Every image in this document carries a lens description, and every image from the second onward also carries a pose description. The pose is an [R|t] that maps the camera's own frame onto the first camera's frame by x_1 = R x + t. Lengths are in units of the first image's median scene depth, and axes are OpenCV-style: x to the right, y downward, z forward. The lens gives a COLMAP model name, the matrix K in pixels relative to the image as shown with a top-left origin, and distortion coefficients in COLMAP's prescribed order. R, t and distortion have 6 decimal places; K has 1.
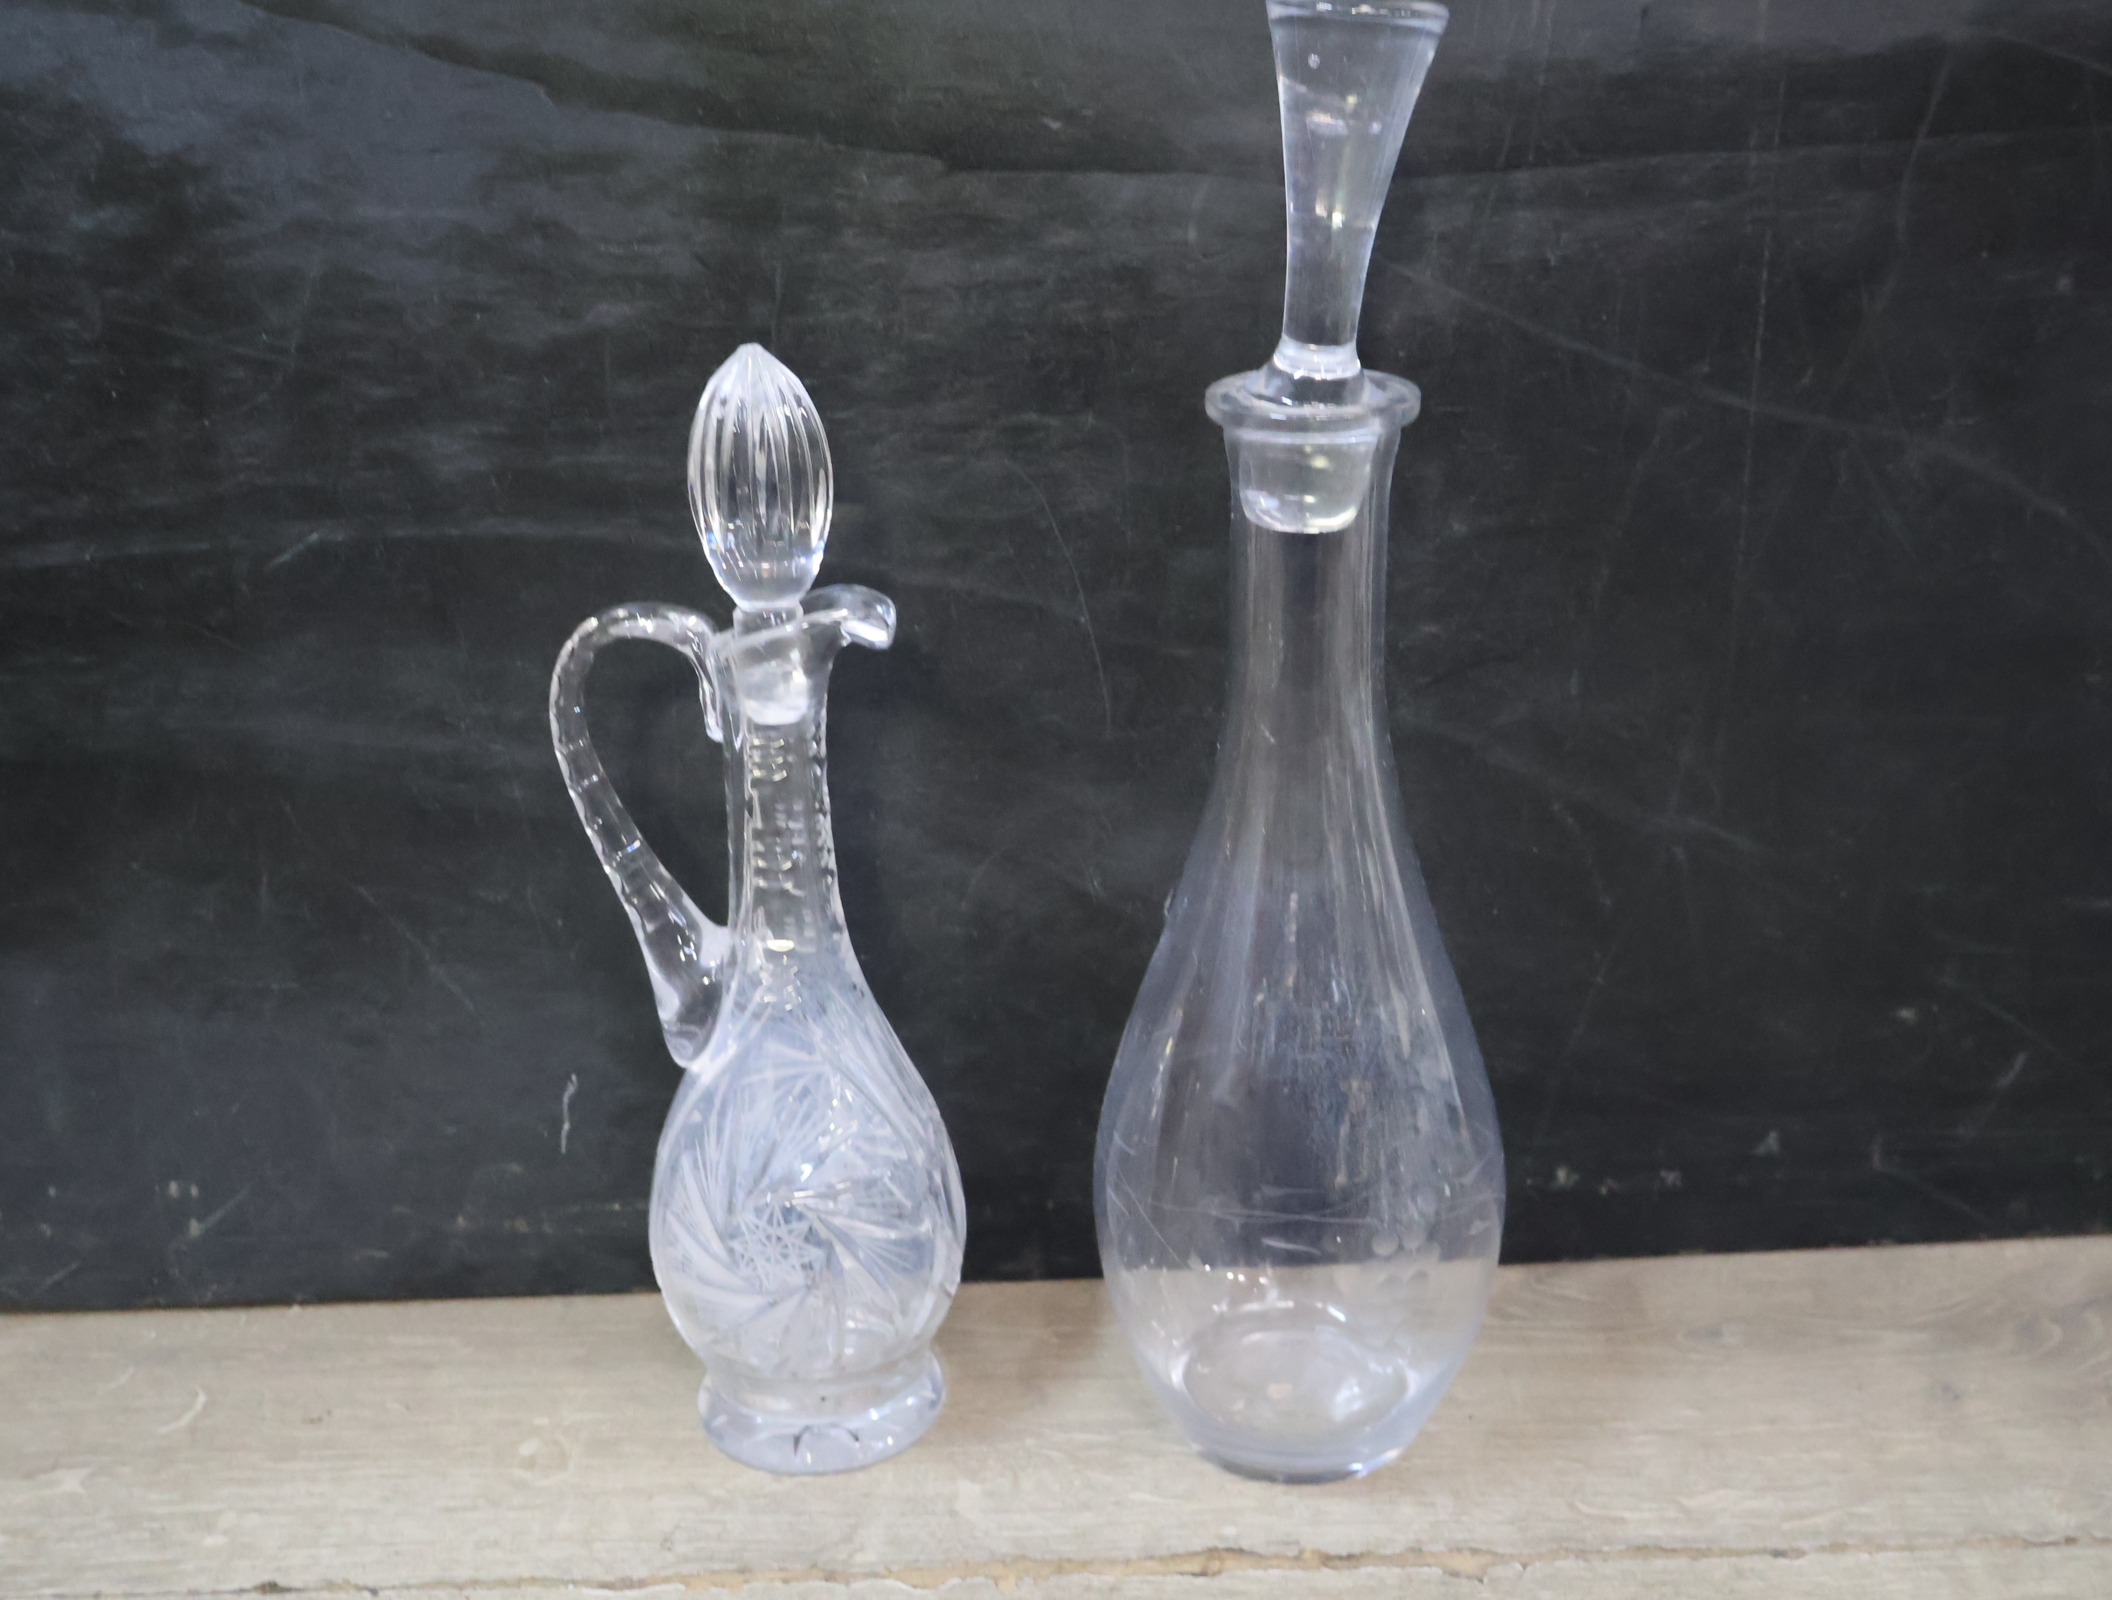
lens RADIAL K [[2339.3, 0, 1051.9], [0, 2339.3, 774.5], [0, 0, 1]] dist [0.006425, 0.000000]
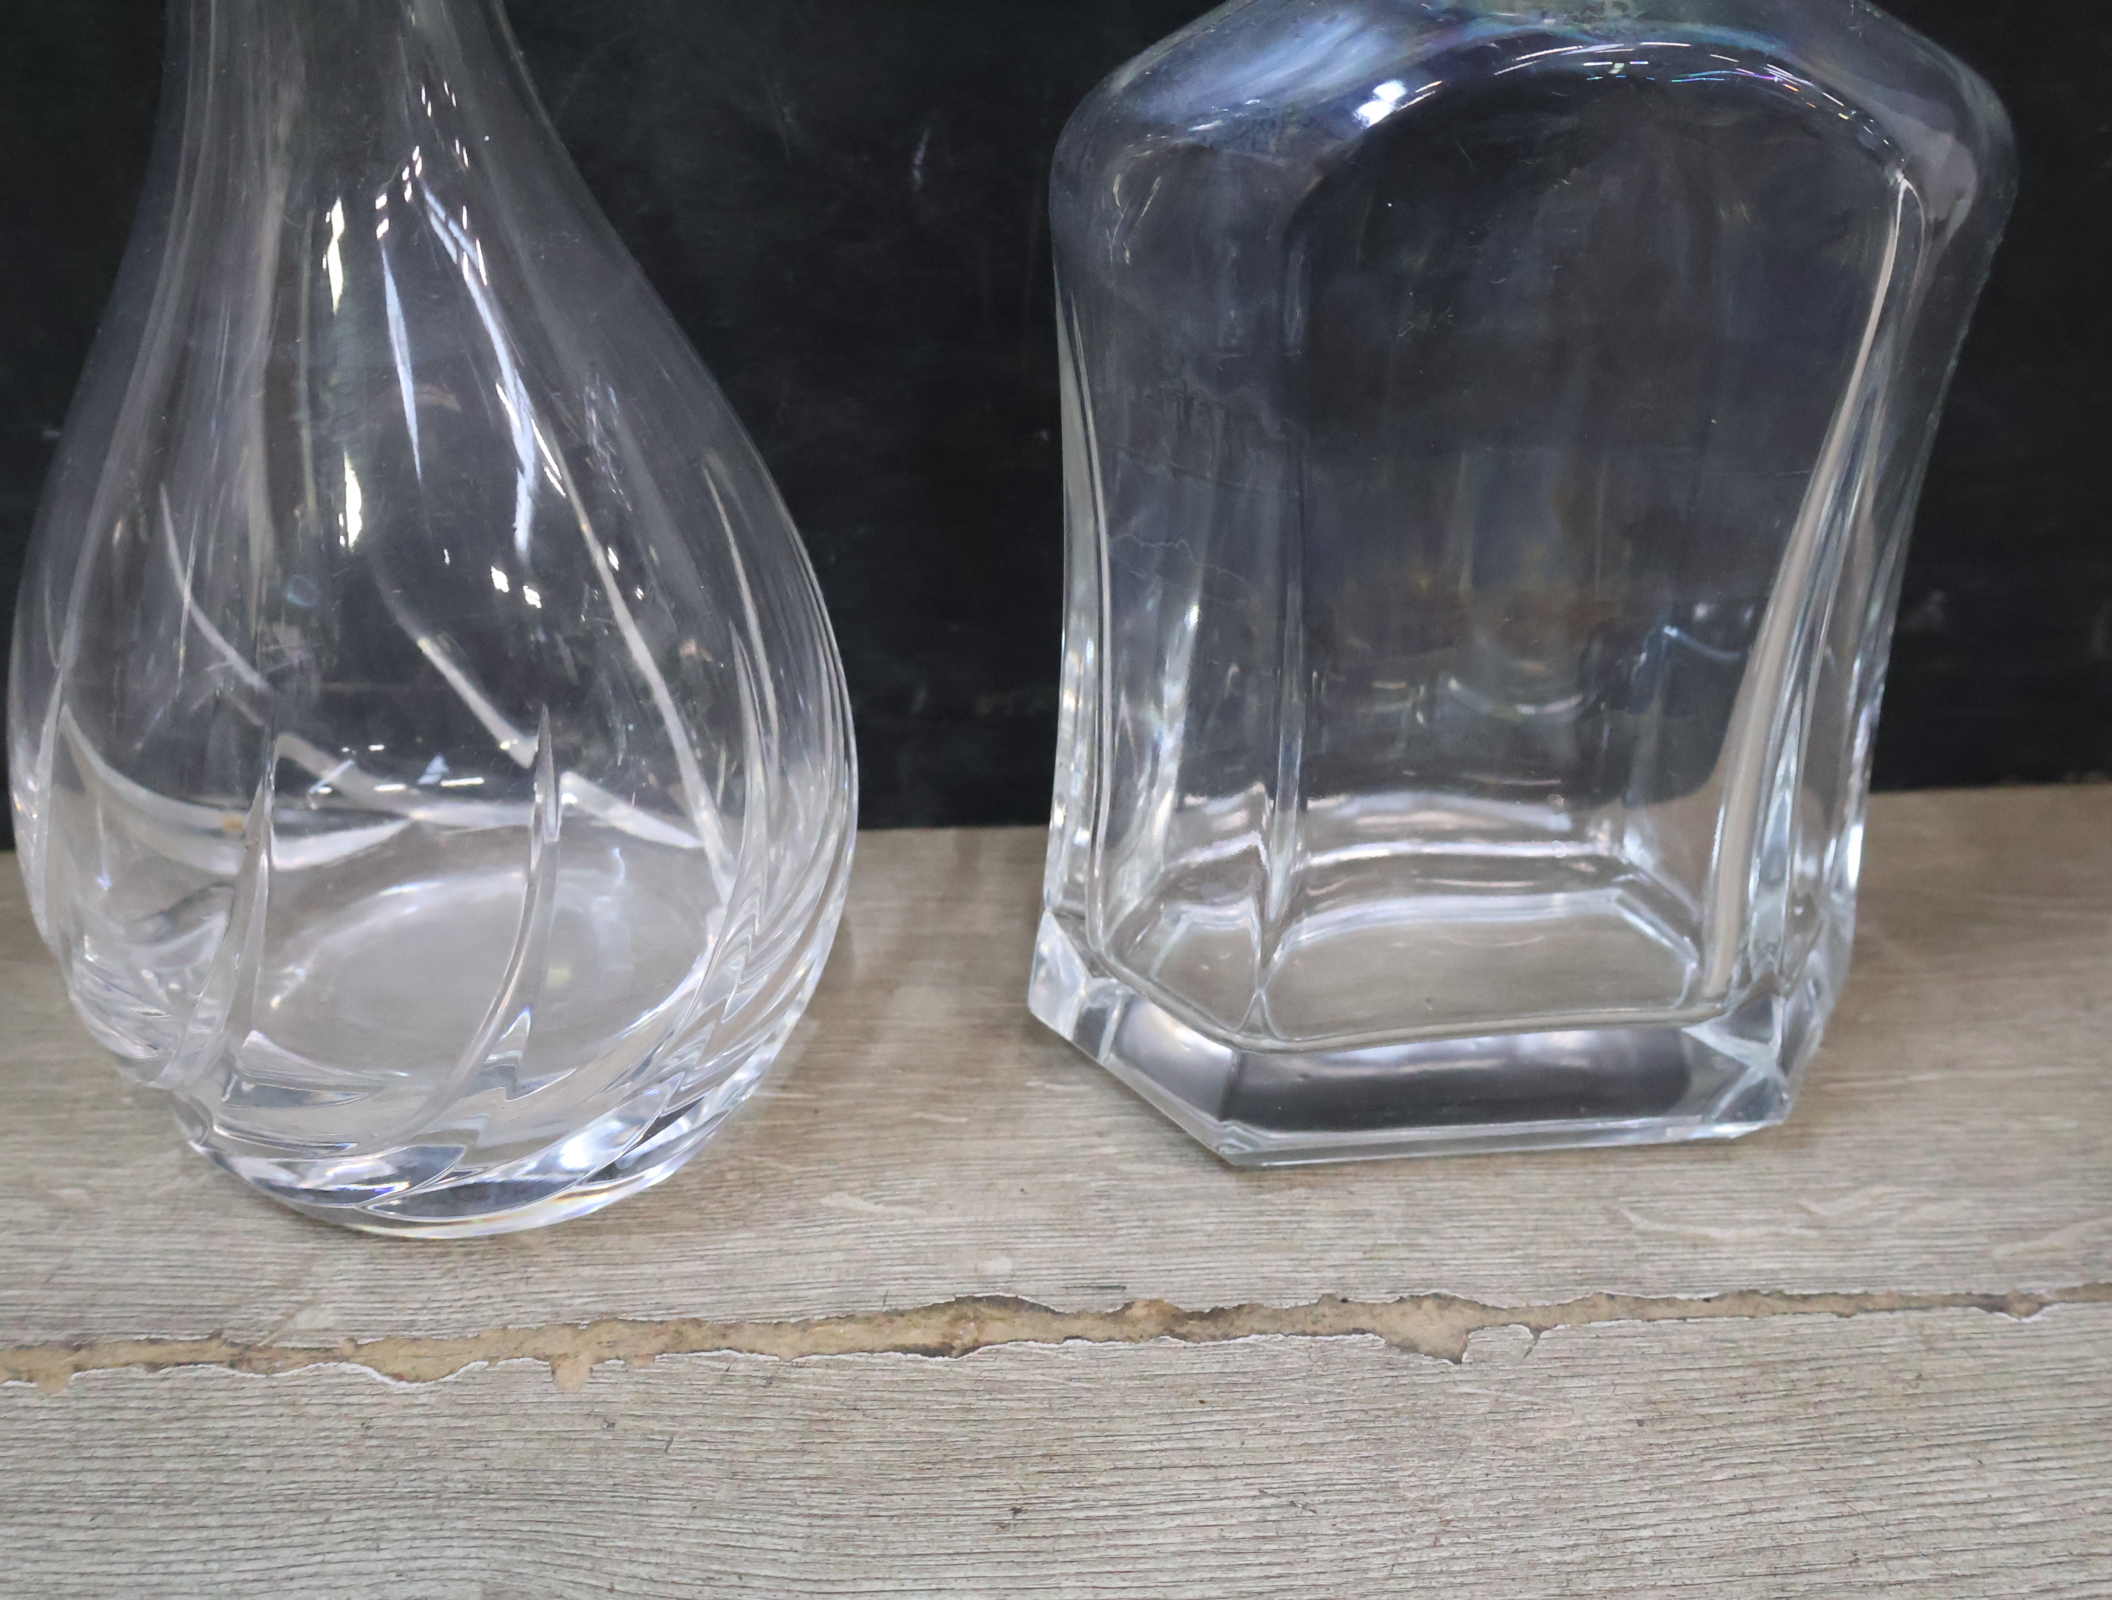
lens RADIAL K [[2339.3, 0, 1048.5], [0, 2339.3, 800.9], [0, 0, 1]] dist [0.006425, 0.000000]
pose [[0.998863, 0.005235, 0.047378, 0.058421], [-0.013217, 0.985392, 0.169785, 0.118243], [-0.045797, -0.170219, 0.984342, 0.460154]]
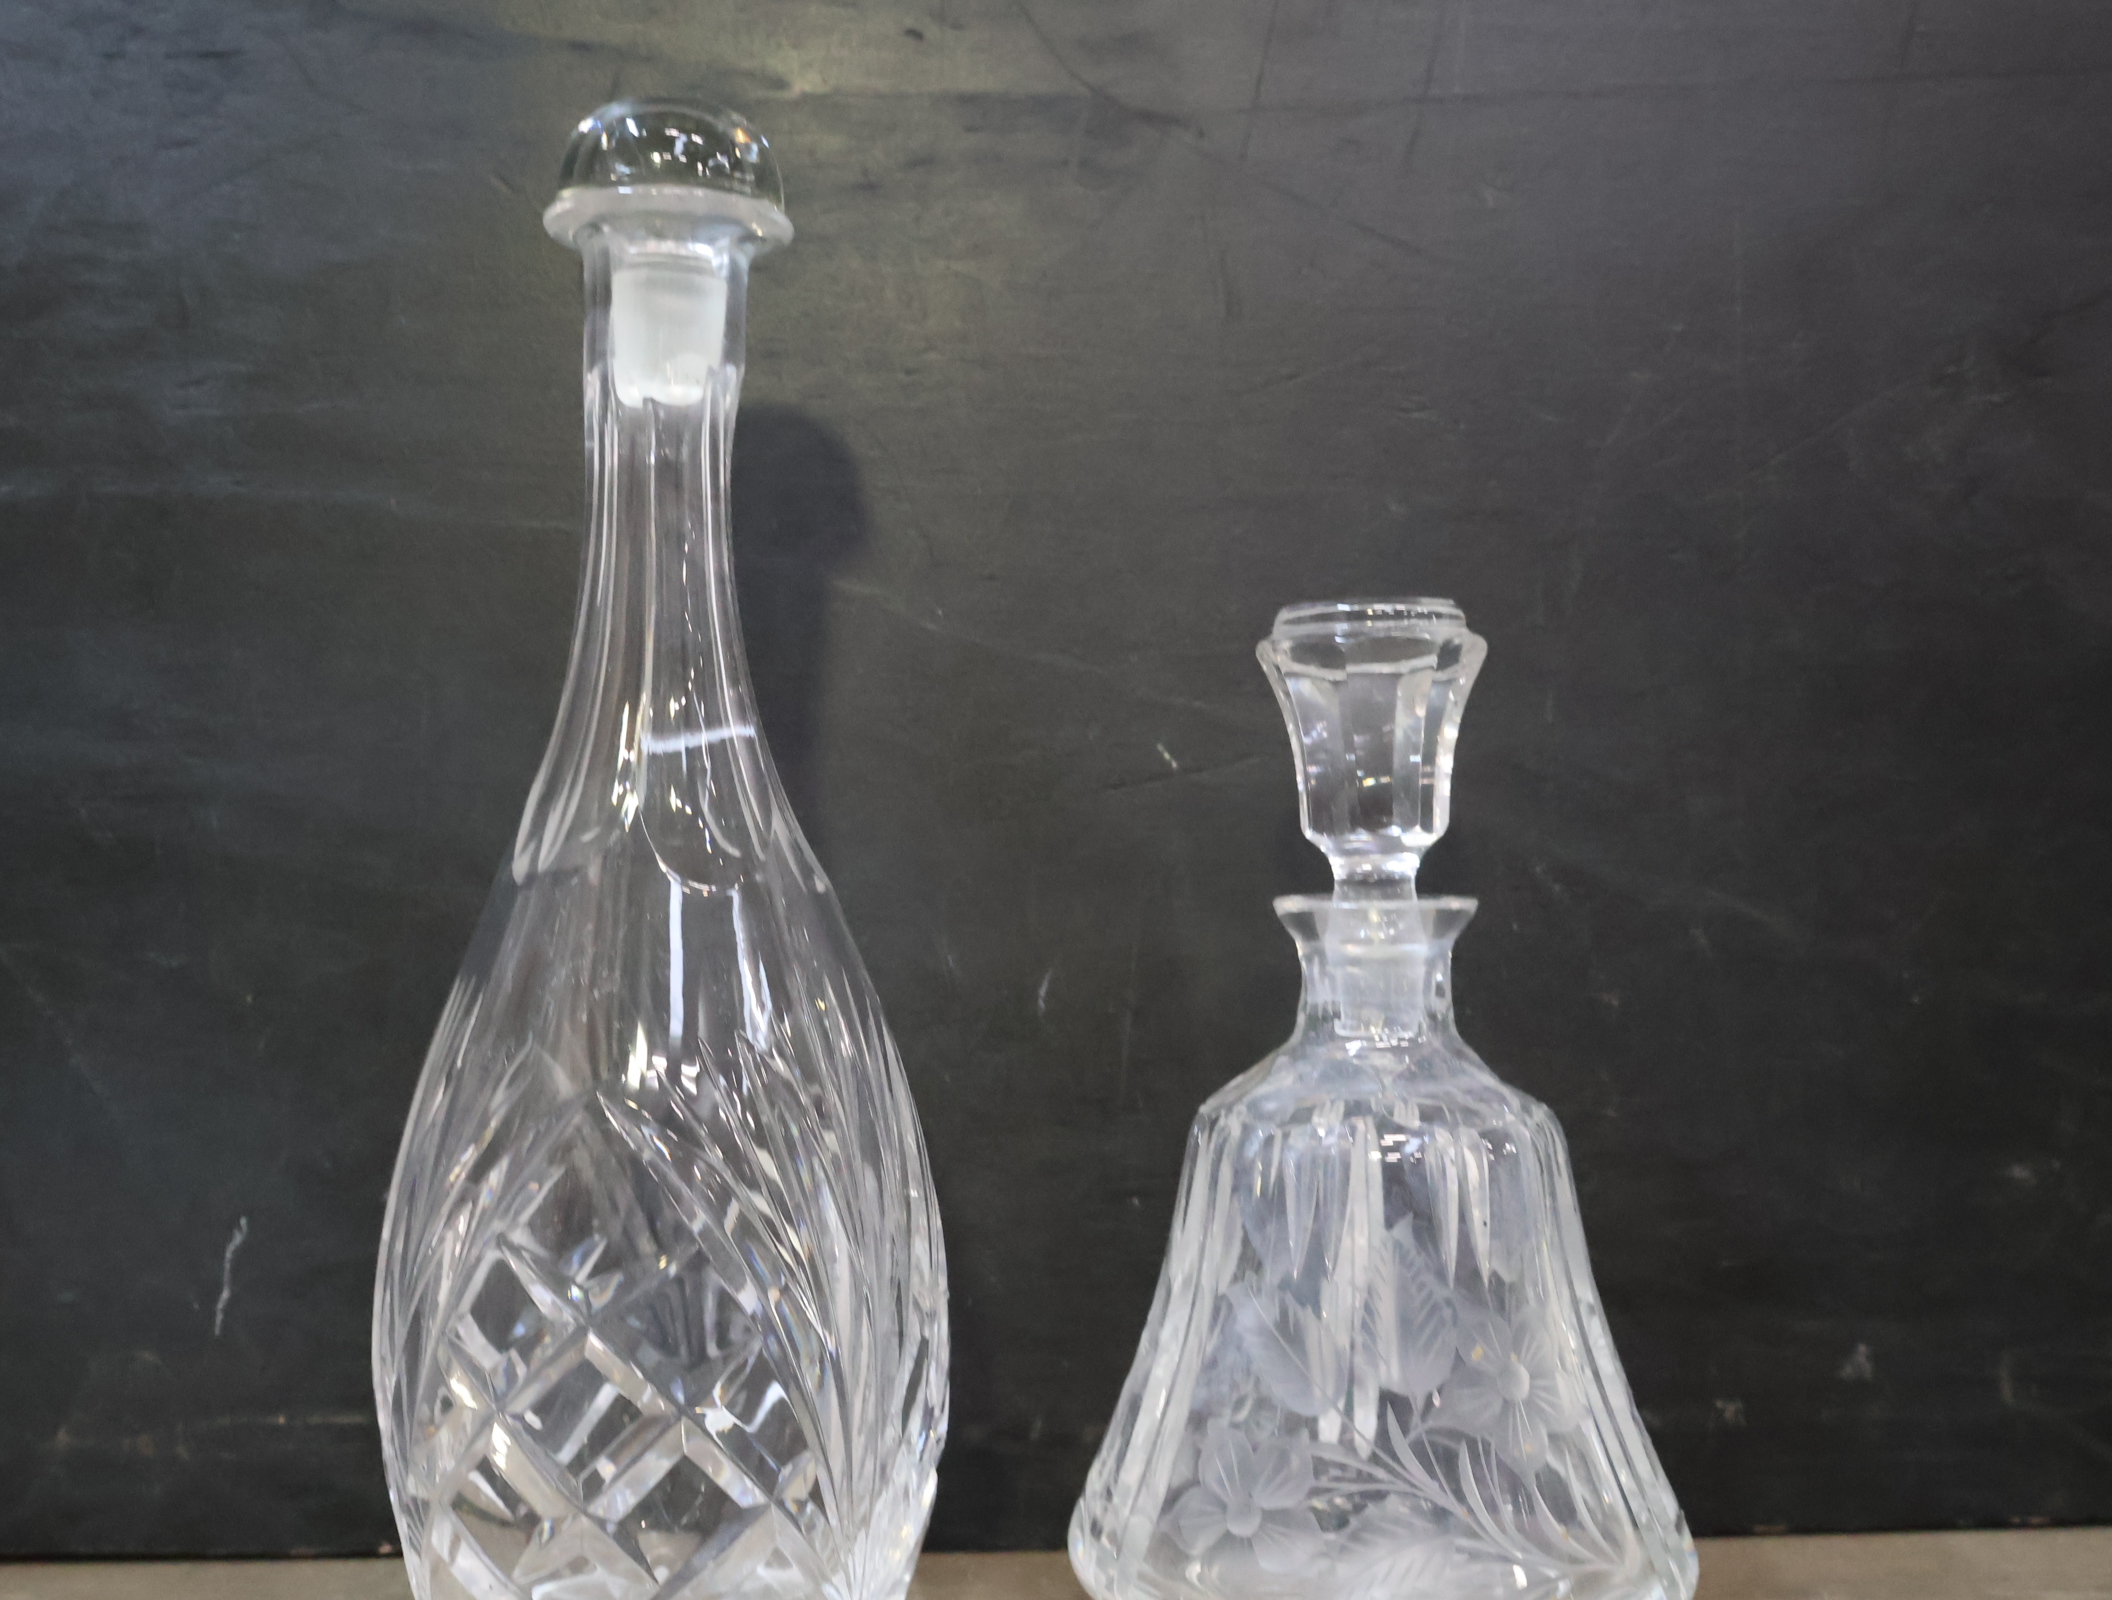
lens RADIAL K [[2339.3, 0, 1038.3], [0, 2339.3, 720.1], [0, 0, 1]] dist [0.006425, 0.000000]
pose [[0.999855, 0.016638, 0.003596, 0.046610], [-0.014031, 0.925175, -0.379282, 0.283510], [-0.009638, 0.379177, 0.925274, 0.270355]]
